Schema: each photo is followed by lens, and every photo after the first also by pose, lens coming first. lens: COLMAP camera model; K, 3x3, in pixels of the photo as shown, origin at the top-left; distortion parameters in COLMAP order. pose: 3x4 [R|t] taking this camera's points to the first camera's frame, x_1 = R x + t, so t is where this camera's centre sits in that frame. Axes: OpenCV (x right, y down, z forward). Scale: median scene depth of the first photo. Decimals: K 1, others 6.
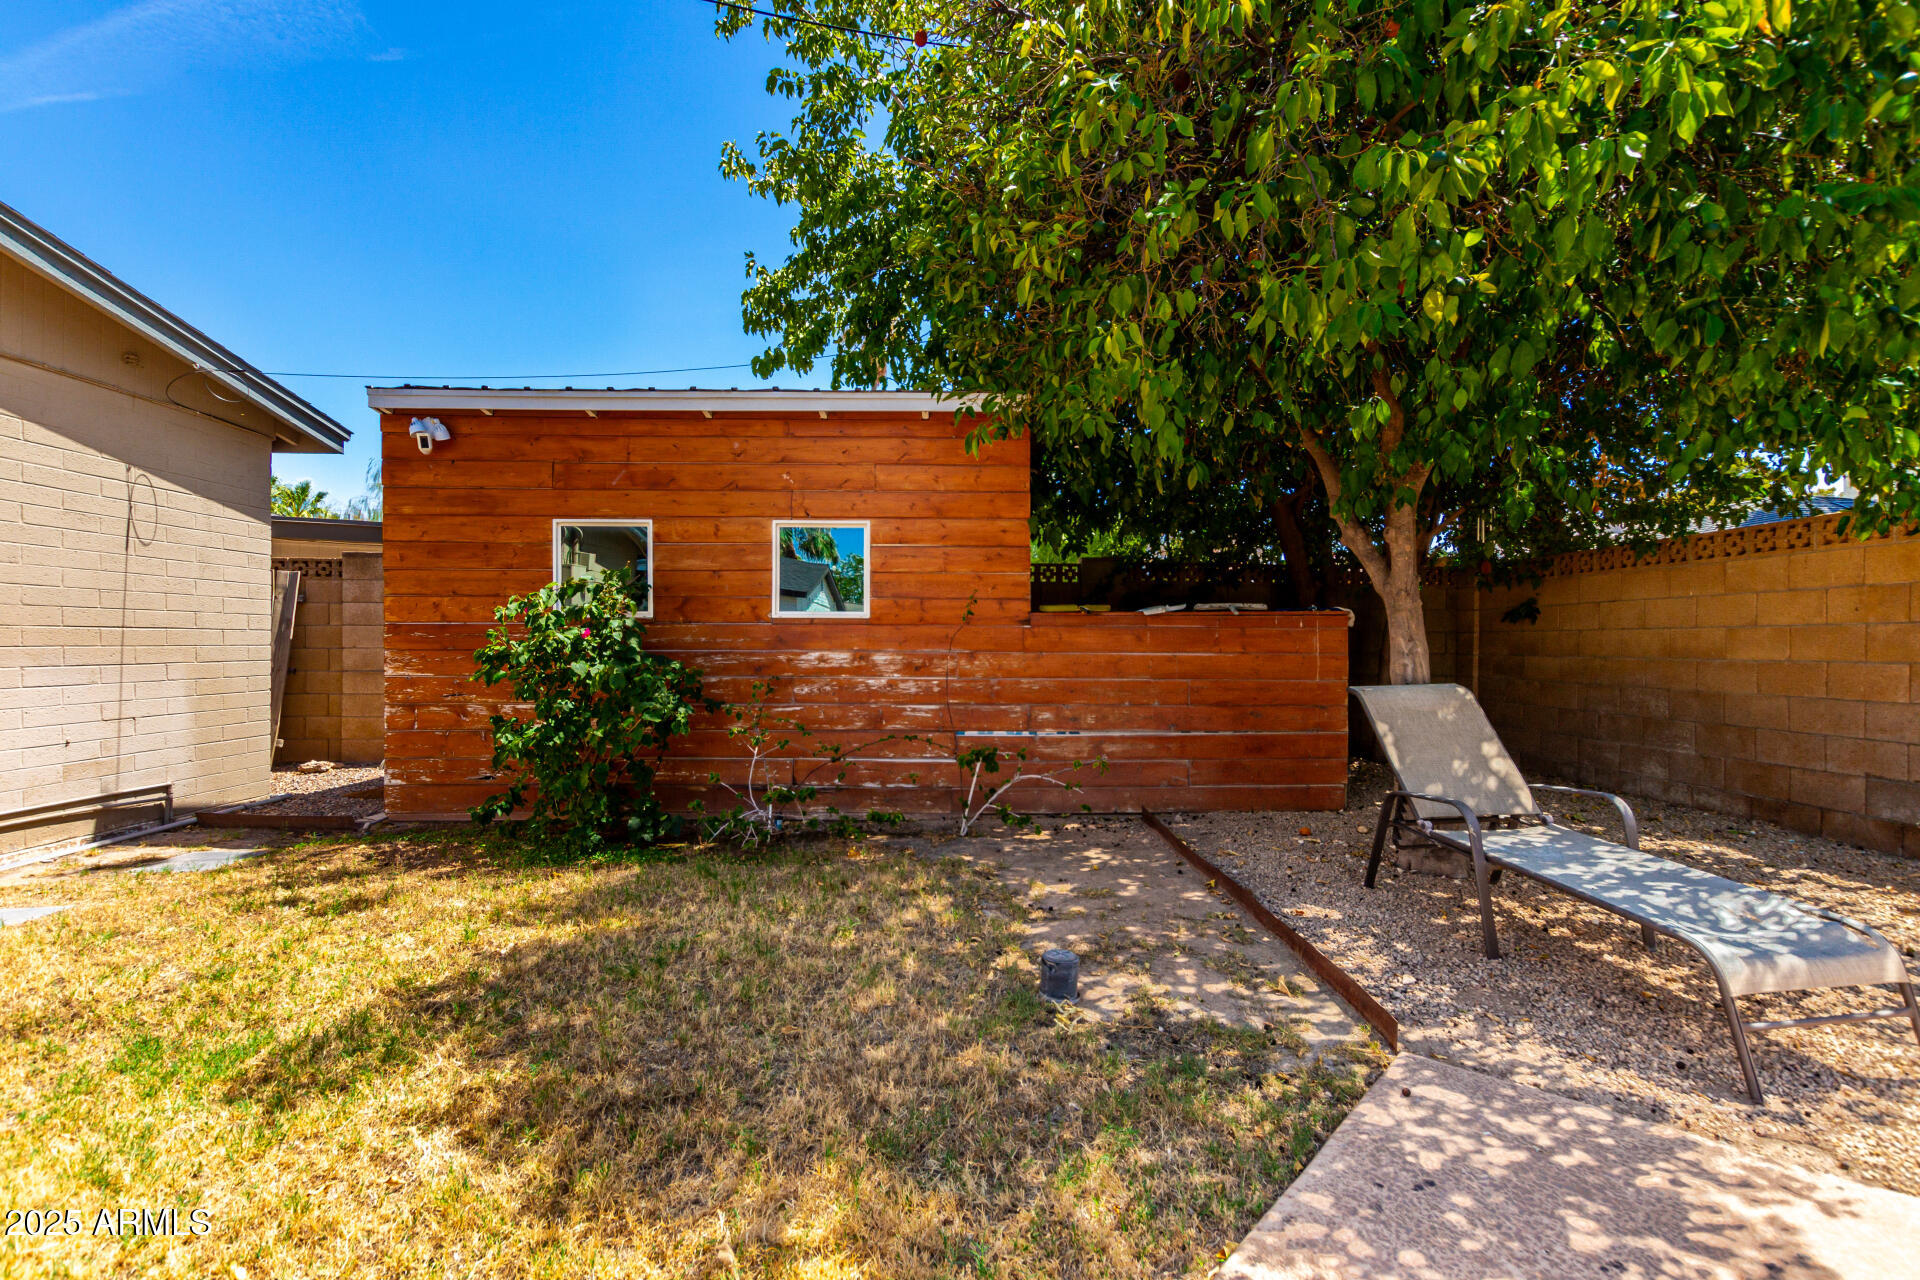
lens RADIAL K [[862.9, 0, 965.5], [0, 862.9, 643.1], [0, 0, 1]] dist [0.008908, -0.000173]
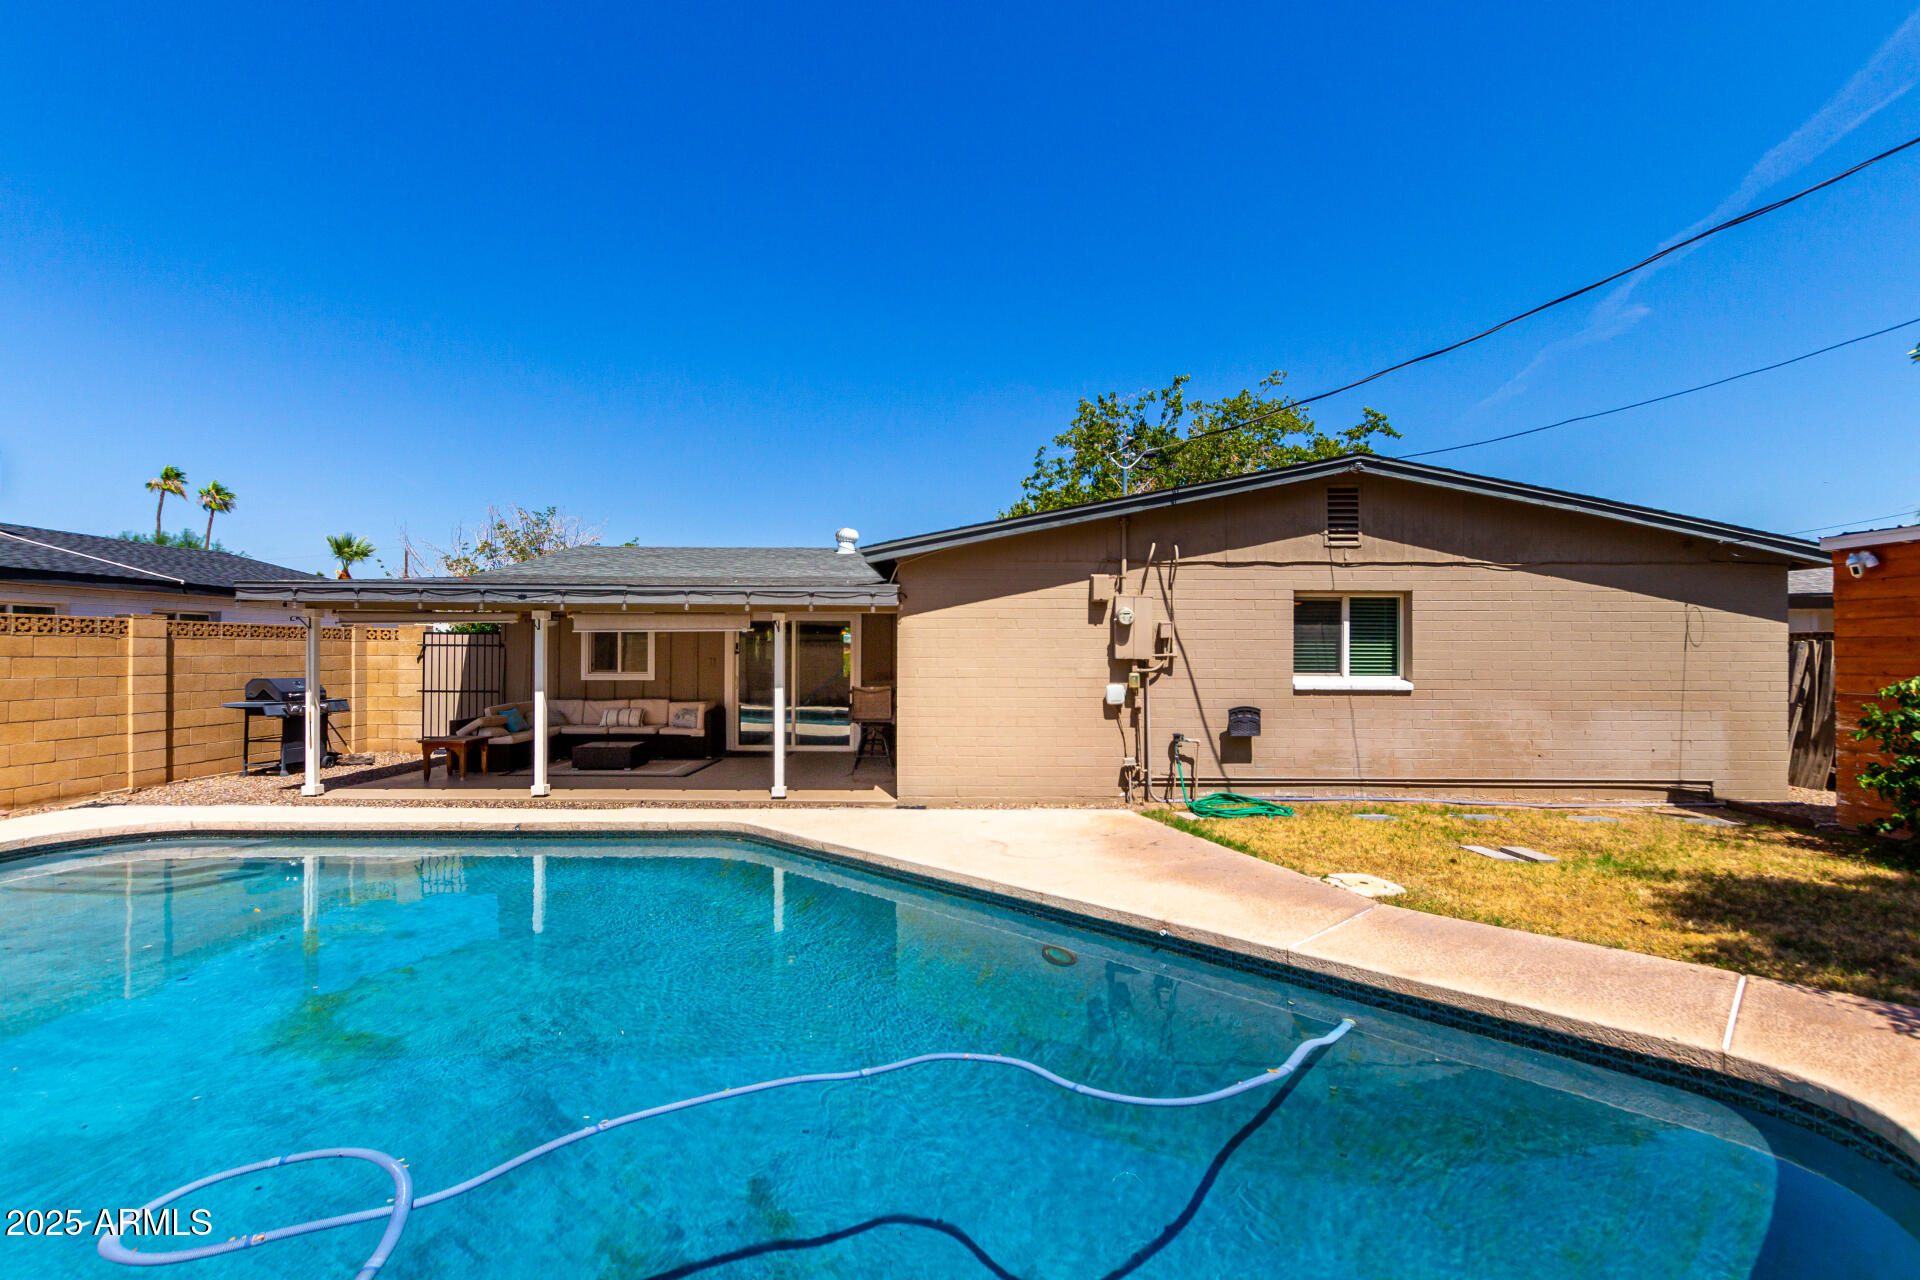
lens RADIAL K [[862.9, 0, 956.6], [0, 862.9, 644.2], [0, 0, 1]] dist [0.008908, -0.000173]
pose [[-0.032172, -0.013561, -0.999390, 0.871100], [-0.008132, 0.999878, -0.013306, -0.075352], [0.999449, 0.007699, -0.032278, -0.454292]]
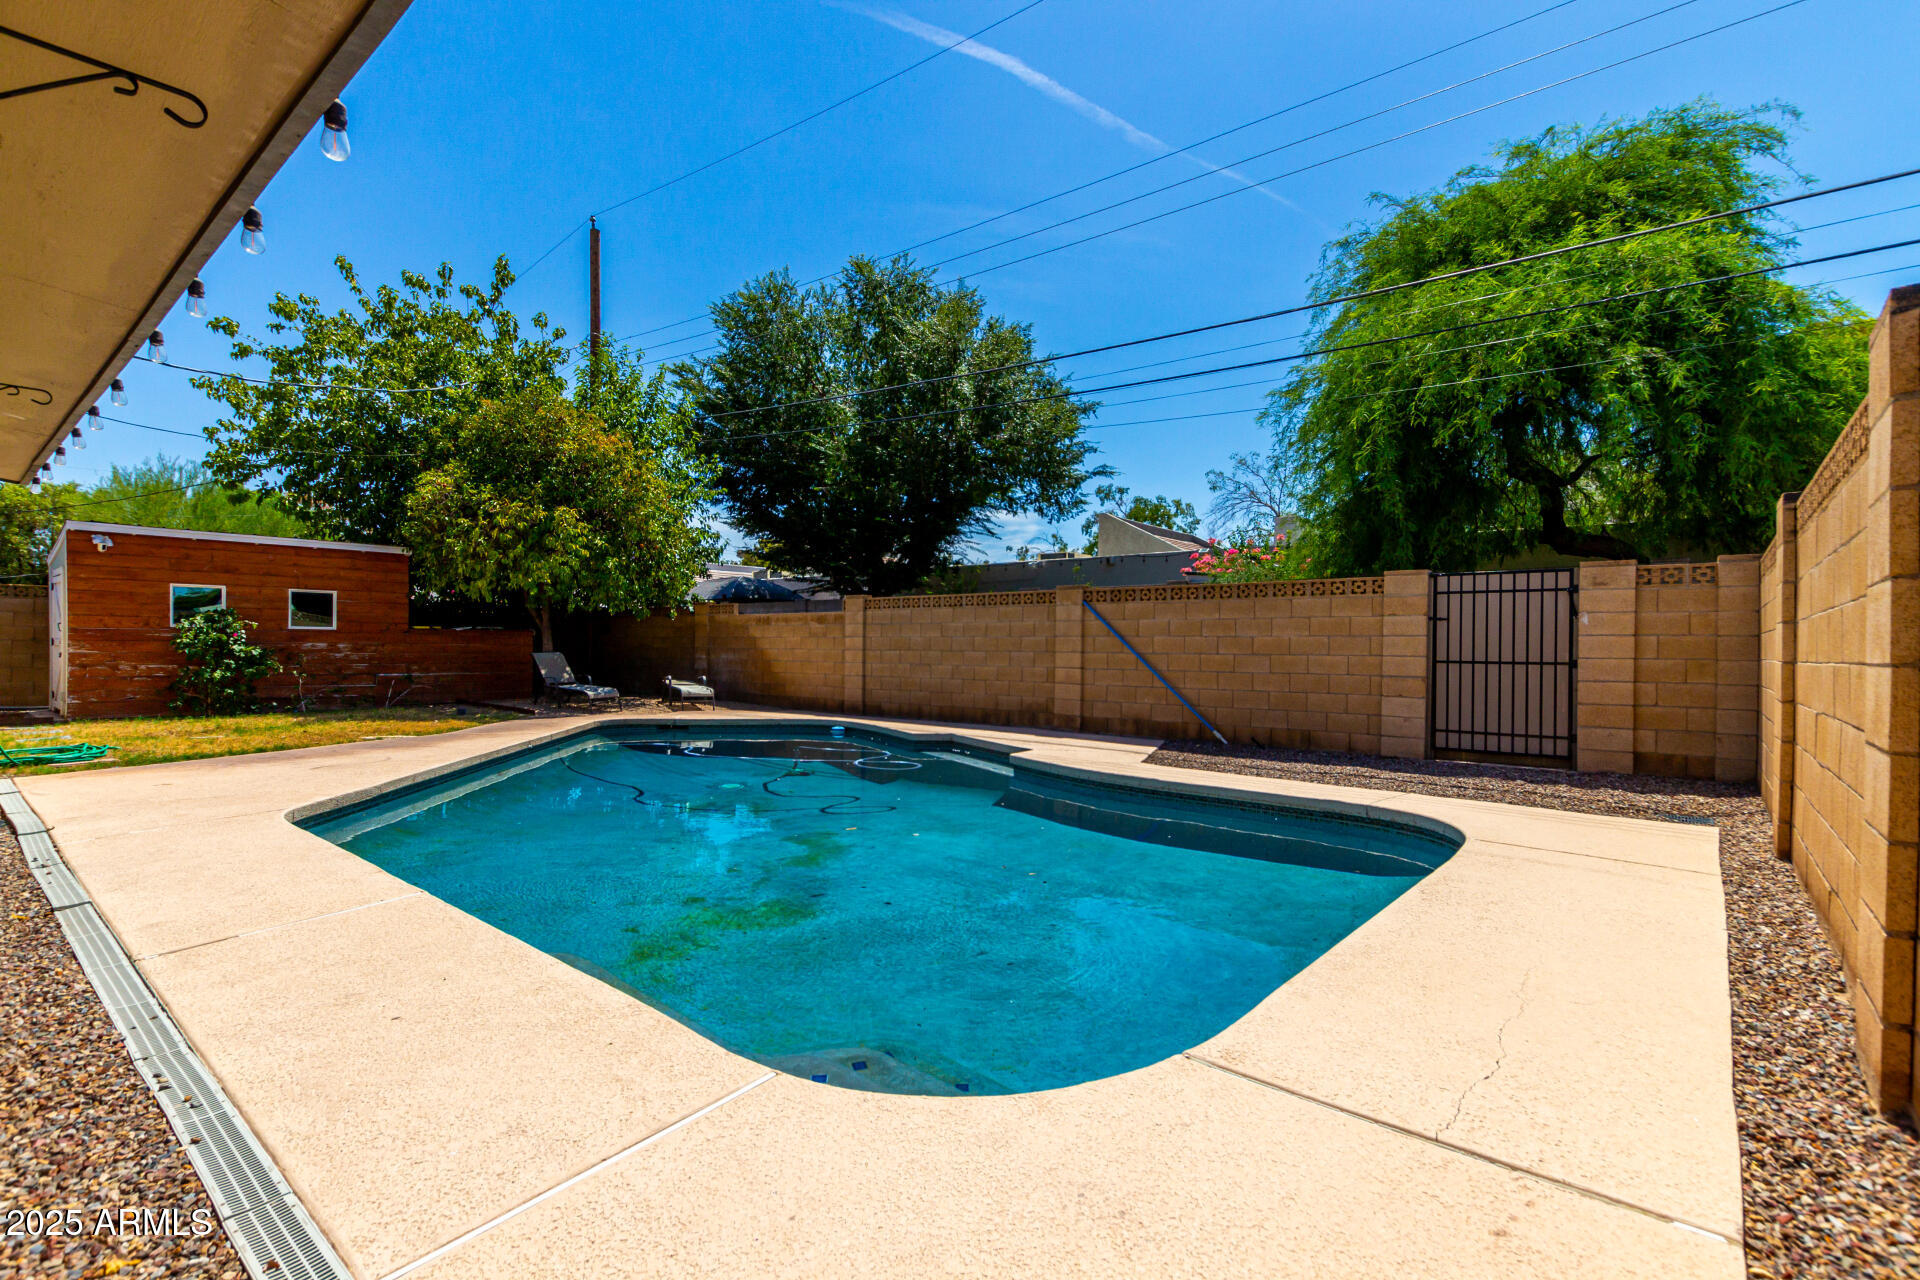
lens RADIAL K [[862.9, 0, 969.3], [0, 862.9, 645.2], [0, 0, 1]] dist [0.008908, -0.000173]
pose [[0.639757, 0.005860, 0.768555, -0.907114], [-0.007353, 0.999972, -0.001504, 0.007147], [-0.768542, -0.004689, 0.639782, -2.121365]]
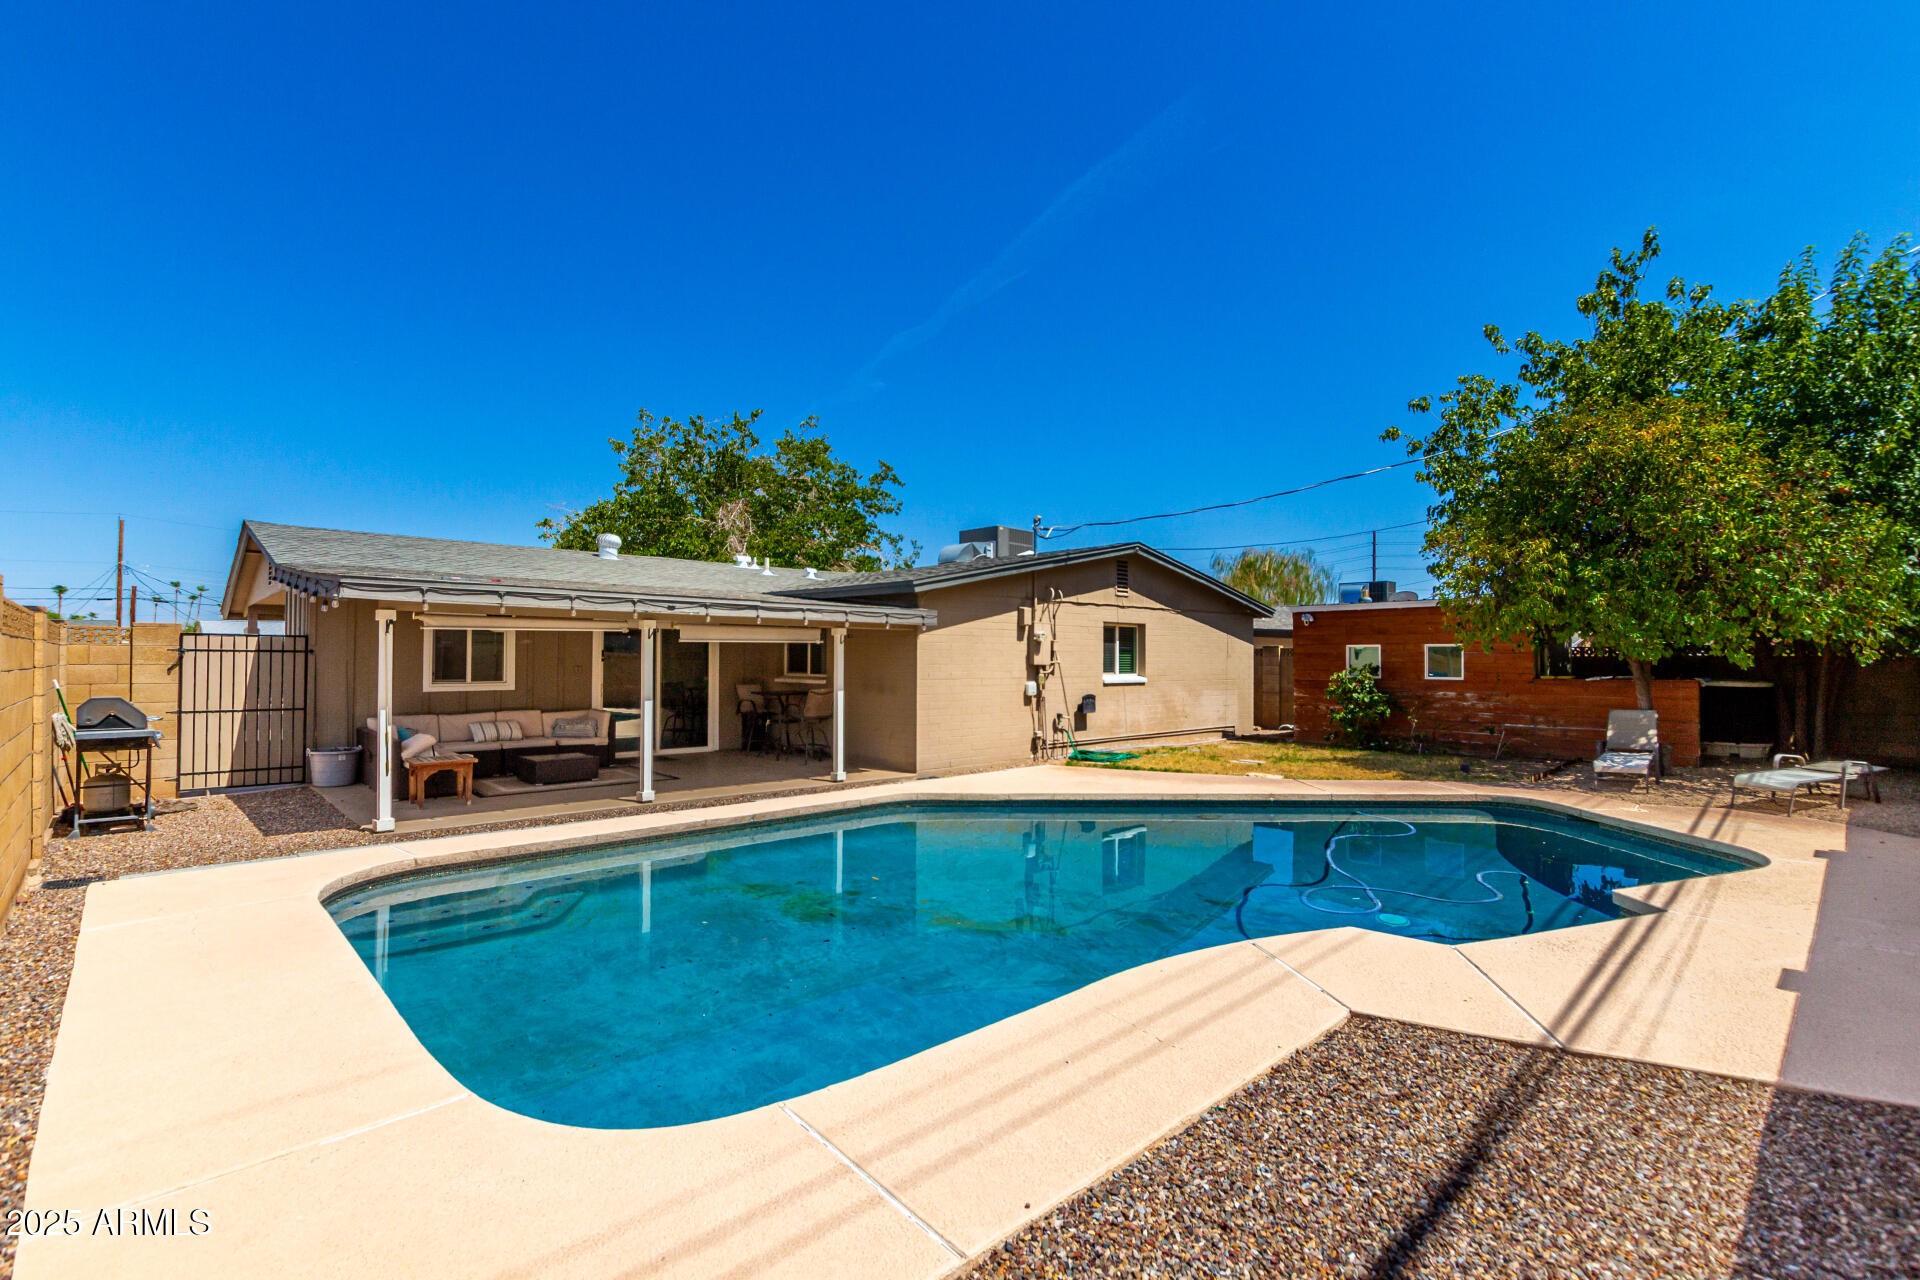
lens RADIAL K [[862.9, 0, 959.3], [0, 862.9, 650.9], [0, 0, 1]] dist [0.008908, -0.000173]
pose [[0.659374, -0.008525, -0.751766, 0.915823], [-0.004907, 0.999866, -0.015641, -0.071564], [0.751799, 0.014002, 0.659244, -2.041043]]
